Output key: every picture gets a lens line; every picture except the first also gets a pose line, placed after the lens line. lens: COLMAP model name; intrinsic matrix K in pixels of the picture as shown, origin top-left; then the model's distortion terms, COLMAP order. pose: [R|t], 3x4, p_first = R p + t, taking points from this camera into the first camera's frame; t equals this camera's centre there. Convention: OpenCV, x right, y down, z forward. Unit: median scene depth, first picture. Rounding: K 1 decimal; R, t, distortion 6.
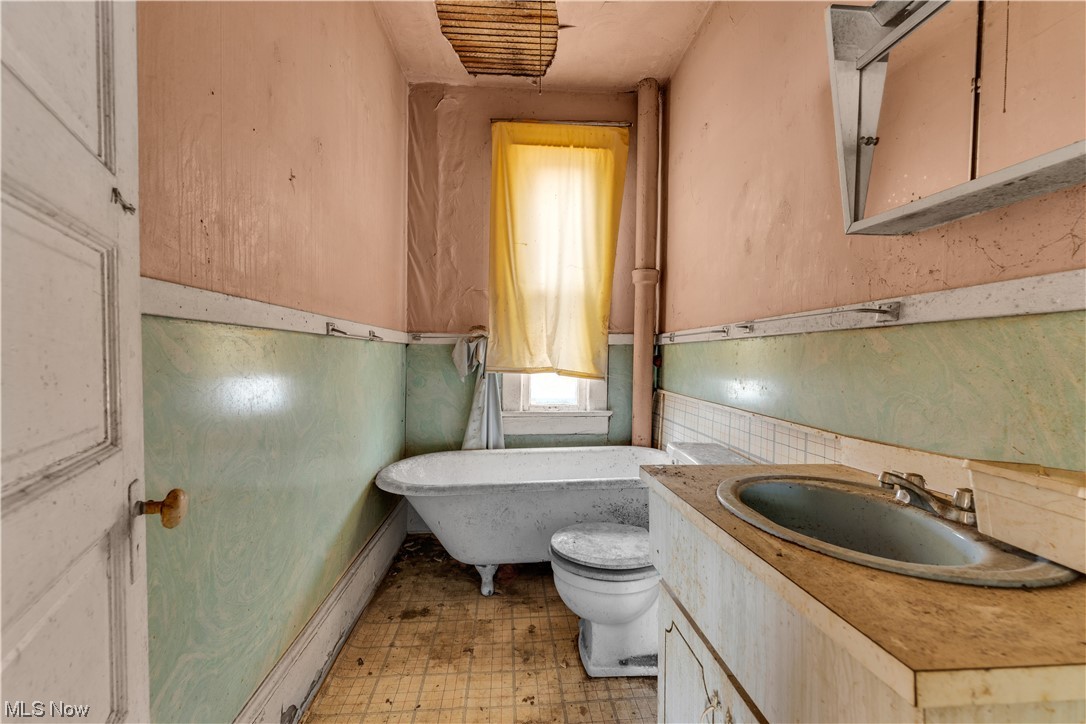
lens RADIAL K [[438.3, 0, 534.9], [0, 438.3, 367.1], [0, 0, 1]] dist [-0.004041, -0.000184]
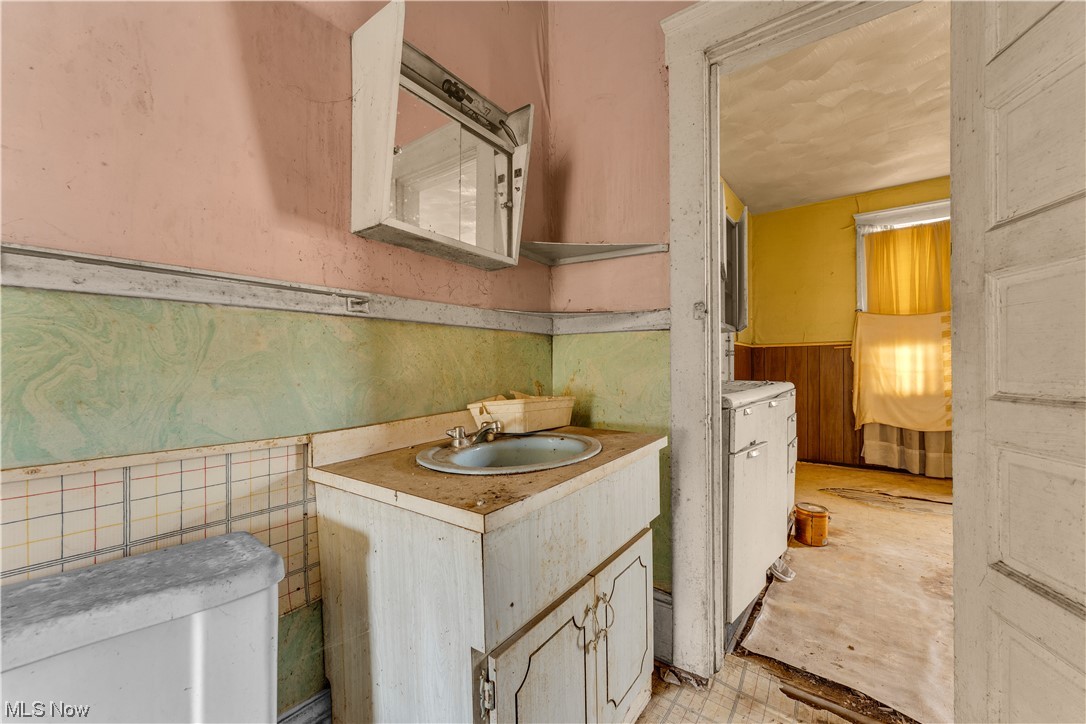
lens RADIAL K [[438.3, 0, 534.9], [0, 438.3, 367.1], [0, 0, 1]] dist [-0.004041, -0.000184]
pose [[-0.761082, -0.004702, 0.648639, -0.223384], [0.016037, 0.999532, 0.026062, 0.008776], [-0.648457, 0.030237, -0.760650, 1.573147]]
